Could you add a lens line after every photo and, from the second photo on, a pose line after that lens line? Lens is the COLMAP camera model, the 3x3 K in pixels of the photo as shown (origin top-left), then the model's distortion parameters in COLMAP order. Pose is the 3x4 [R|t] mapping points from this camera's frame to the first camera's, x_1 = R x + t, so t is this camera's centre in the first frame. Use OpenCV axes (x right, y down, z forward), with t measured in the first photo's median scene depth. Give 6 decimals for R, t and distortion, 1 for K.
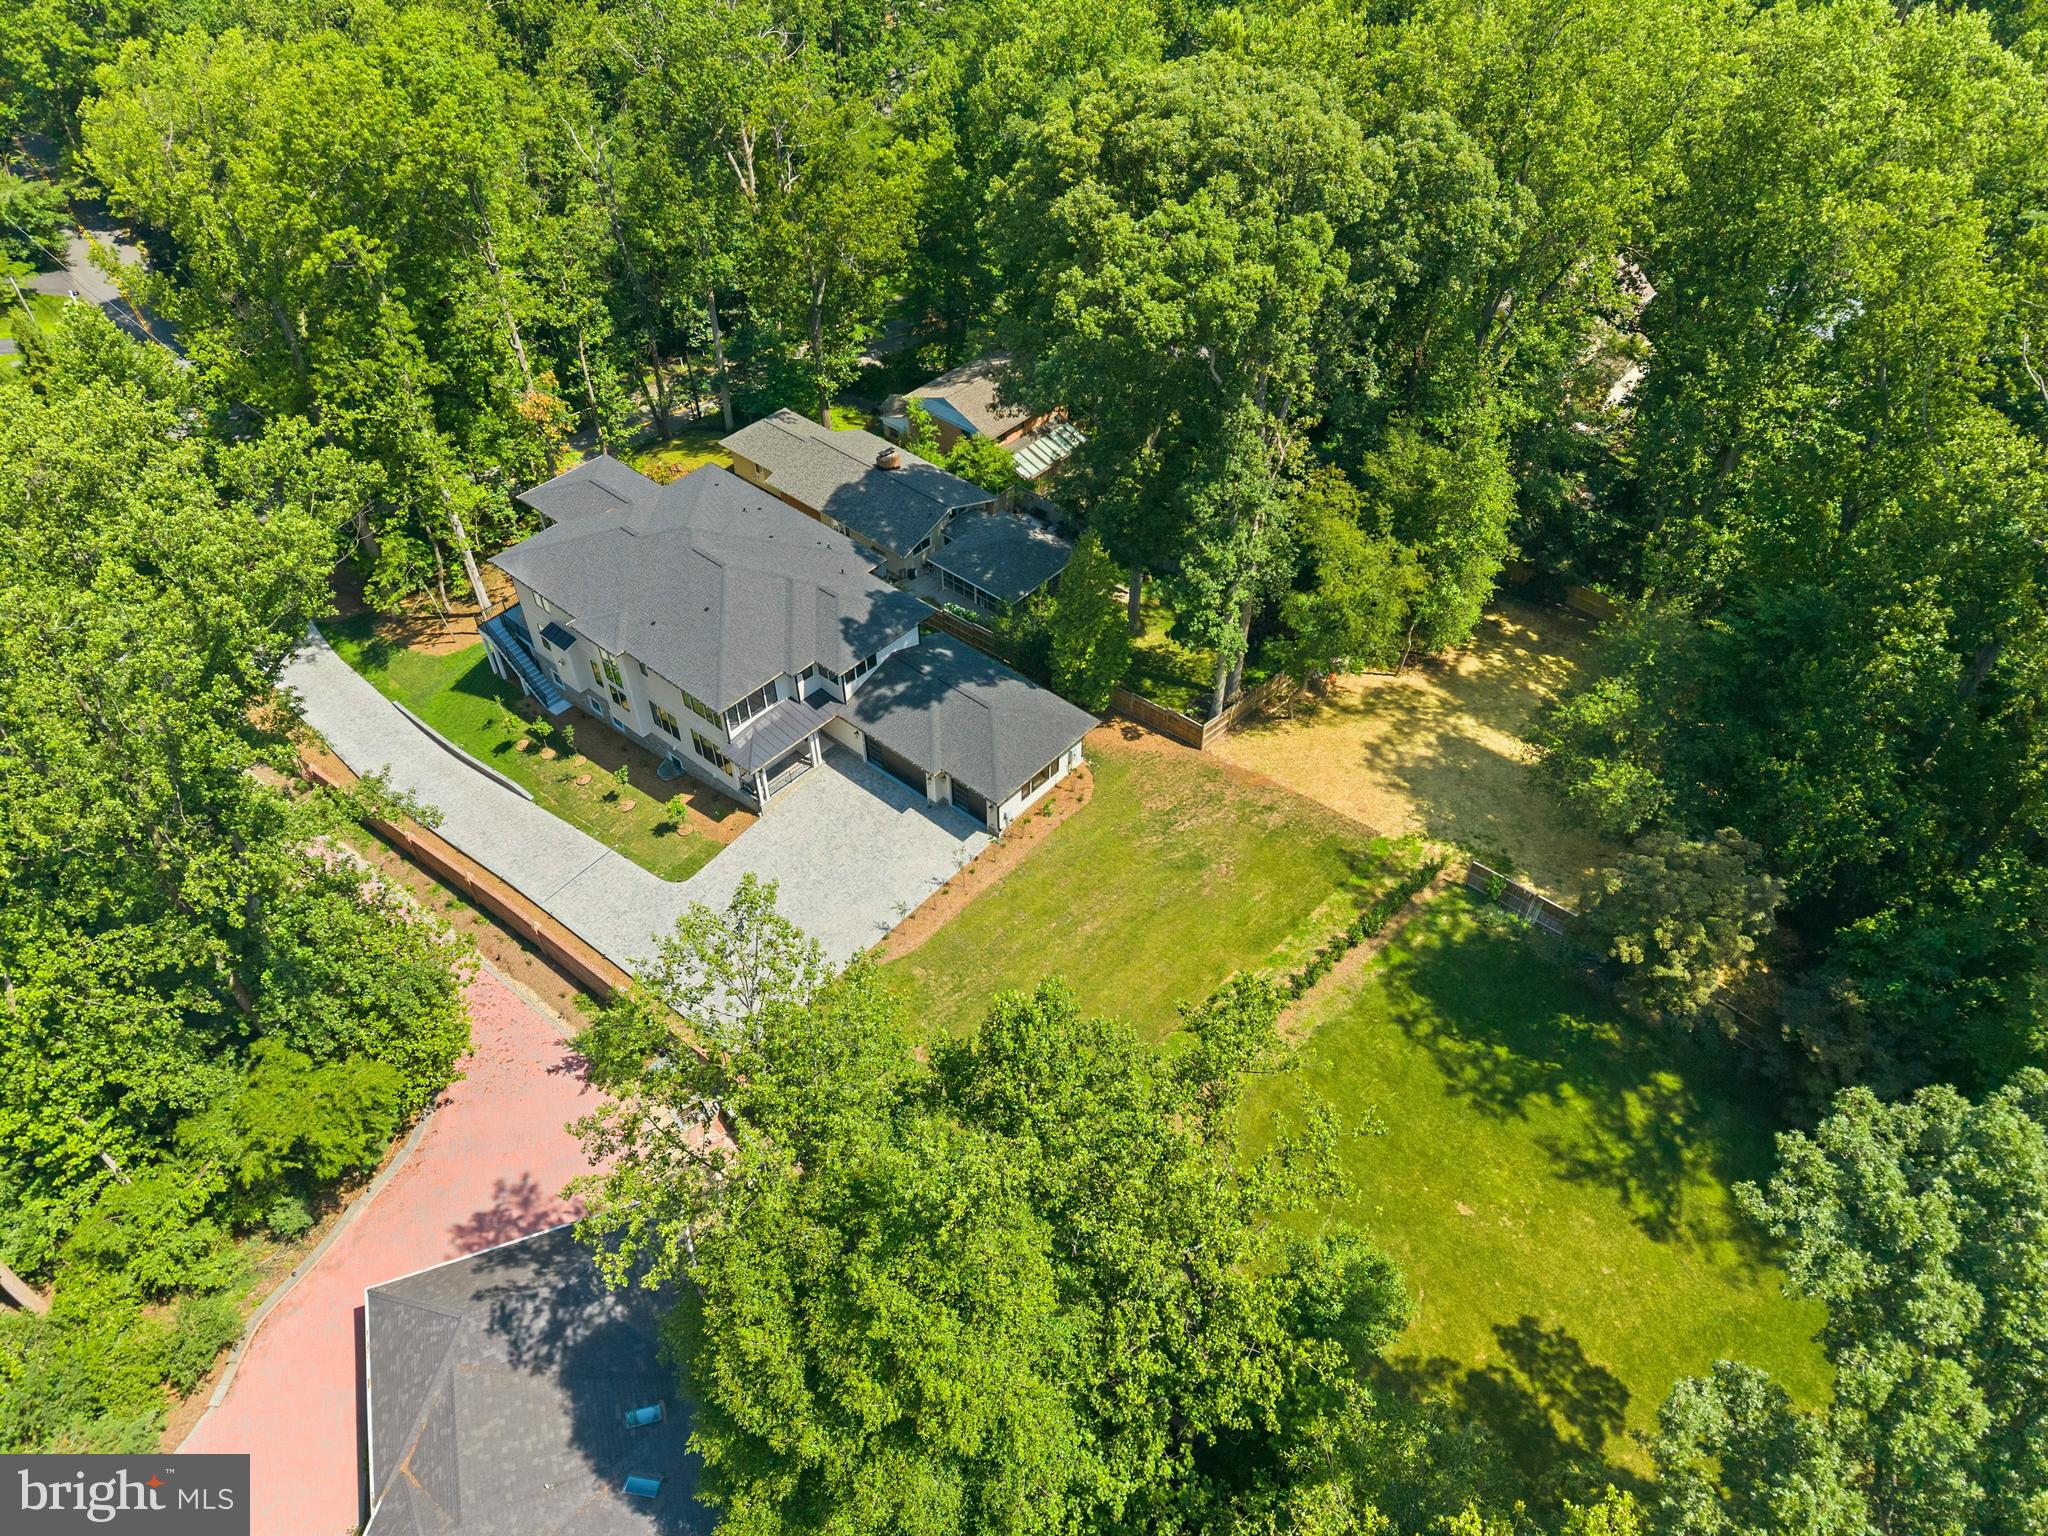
lens RADIAL K [[1381.4, 0, 1024.0], [0, 1381.4, 768.0], [0, 0, 1]] dist [0.068503, -0.069072]
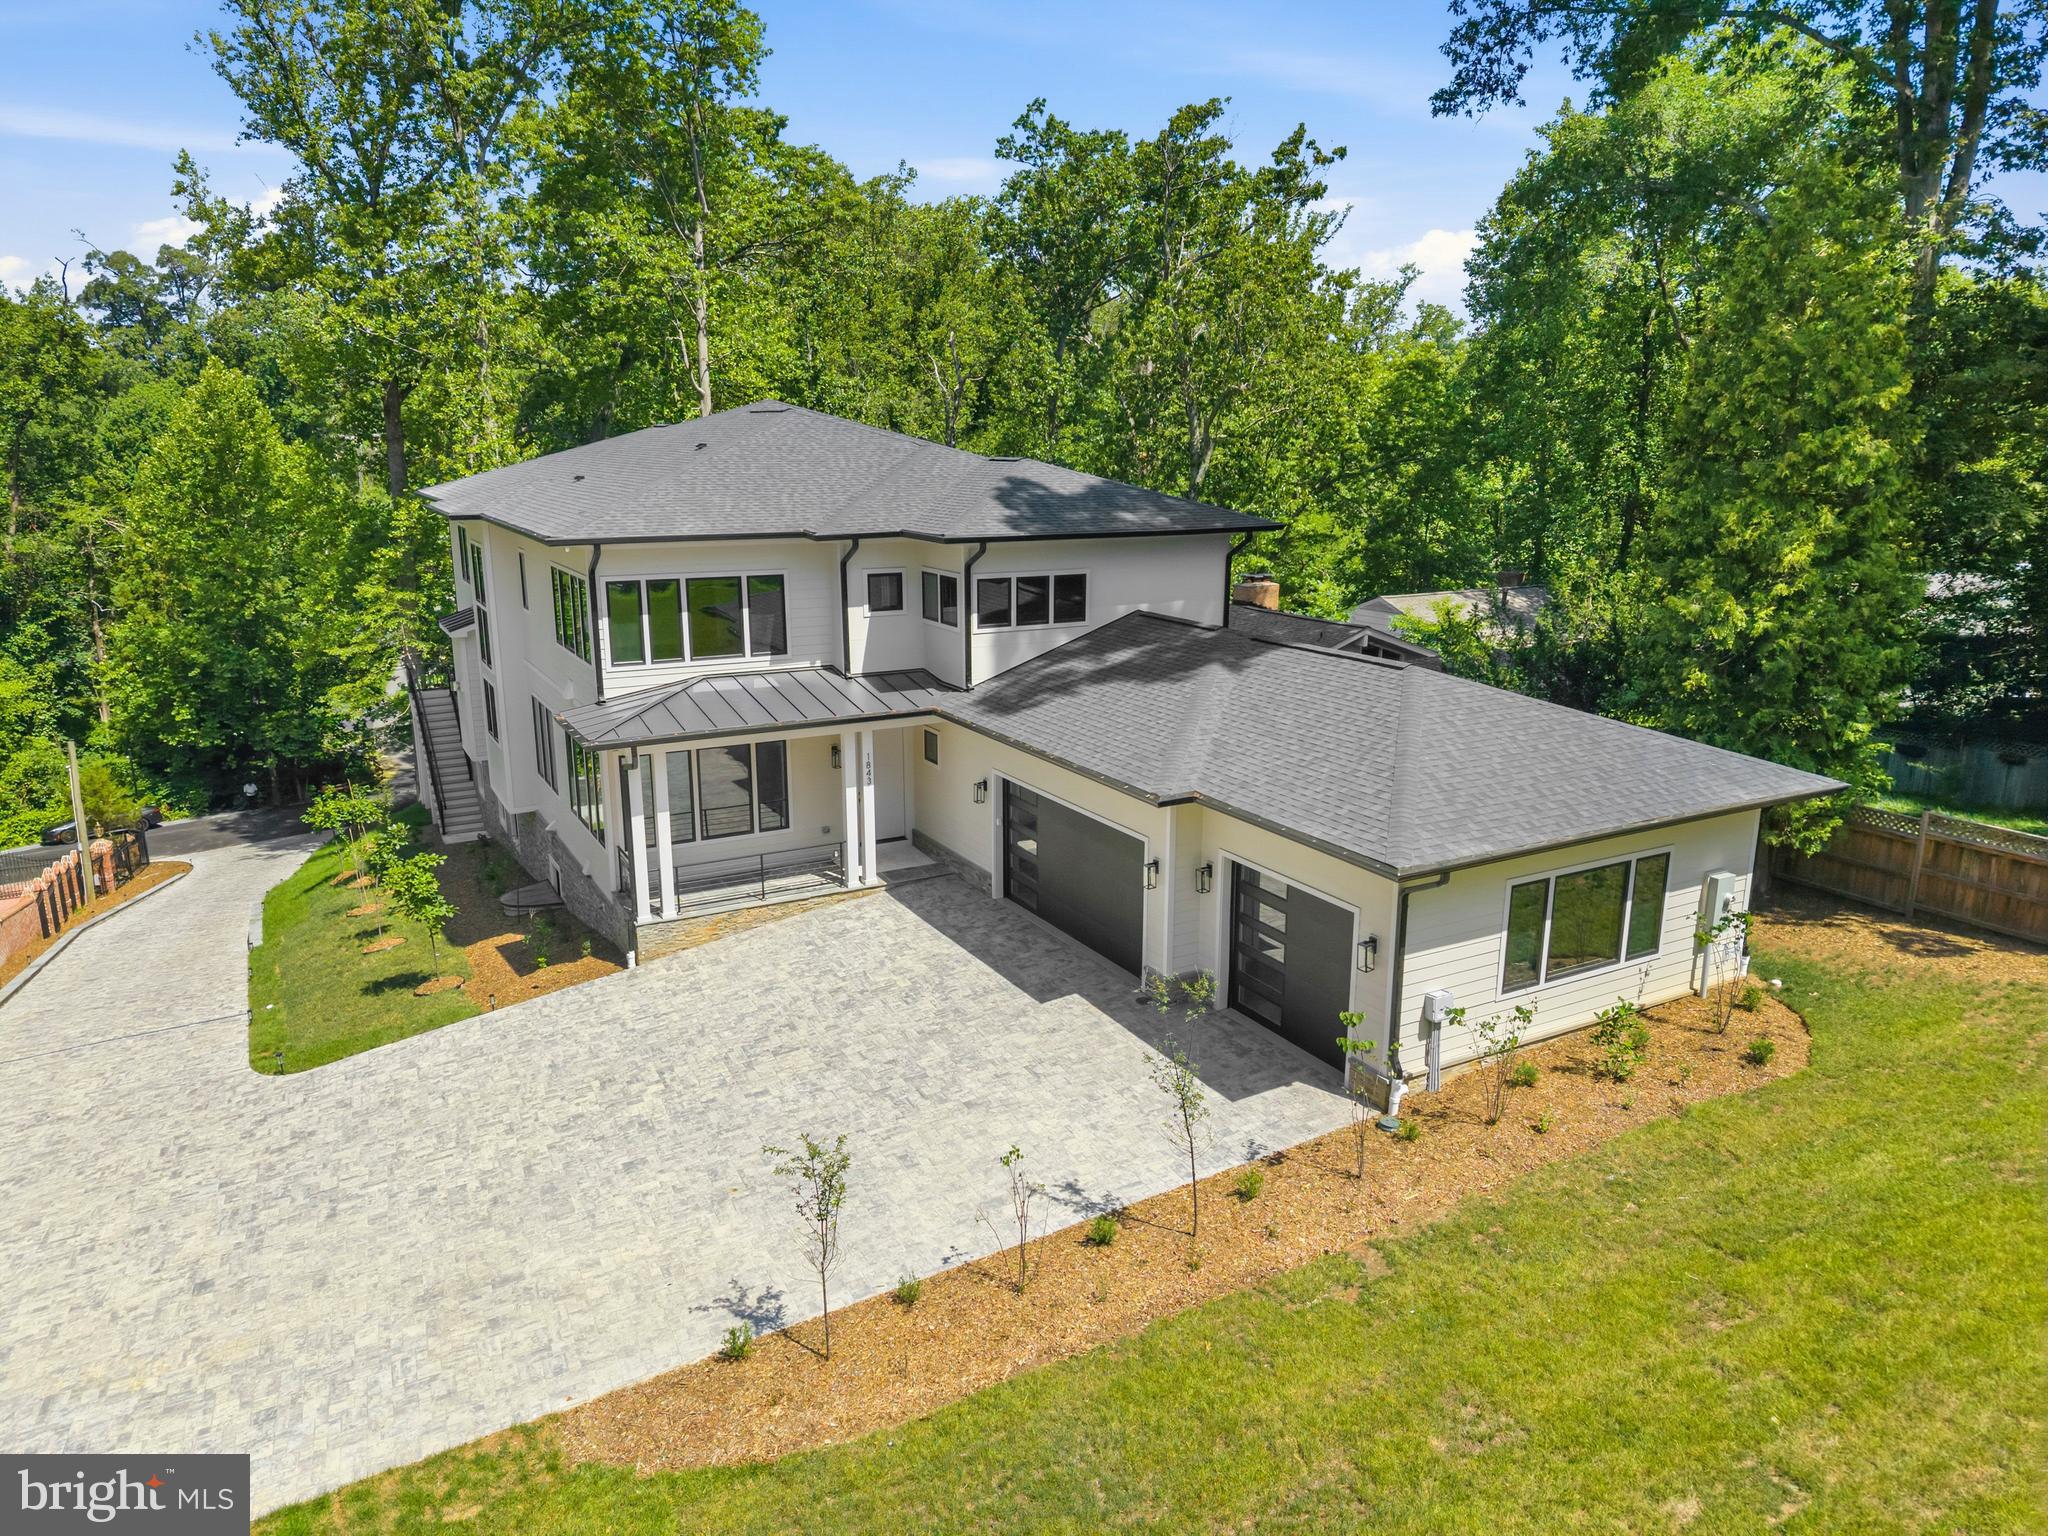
lens RADIAL K [[1374.0, 0, 1024.0], [0, 1374.0, 768.0], [0, 0, 1]] dist [0.010546, -0.008198]
pose [[0.938683, 0.085226, -0.334081, -0.003310], [-0.244053, 0.848687, -0.469221, 0.116983], [0.243540, 0.521984, 0.817448, 0.704701]]
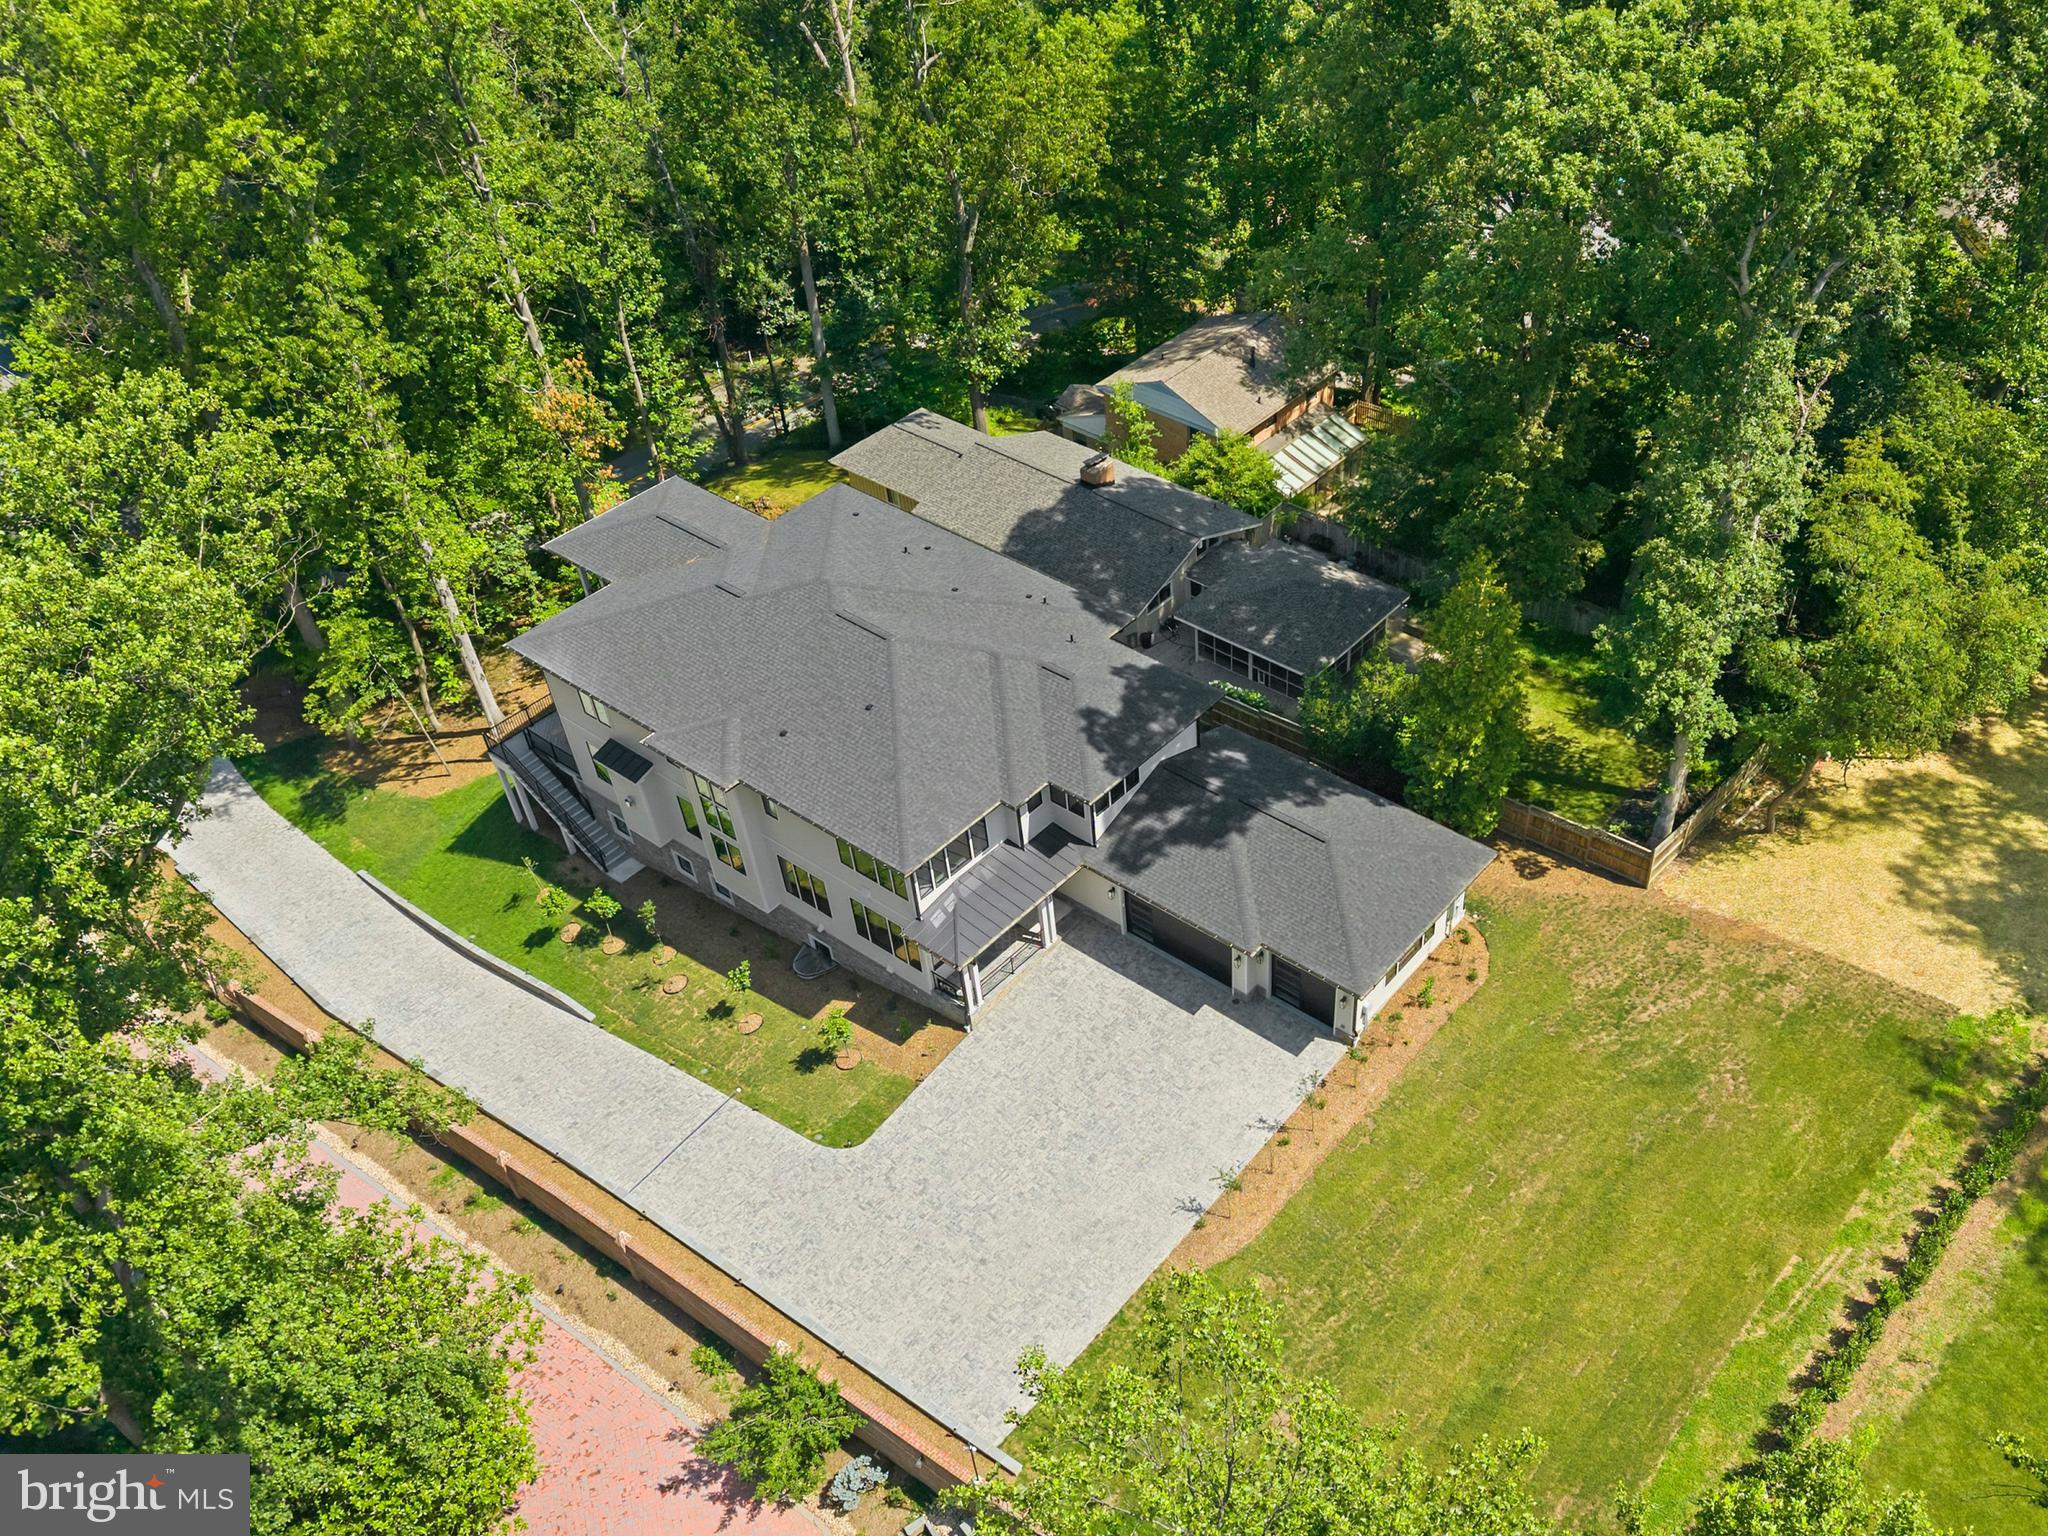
lens RADIAL K [[1715.6, 0, 1256.8], [0, 1715.6, 878.2], [0, 0, 1]] dist [0.042036, -0.035783]
pose [[0.996894, -0.051334, 0.059733, -0.098000], [0.051493, 0.998673, -0.001130, -0.025846], [-0.059596, 0.004202, 0.998214, 0.202509]]
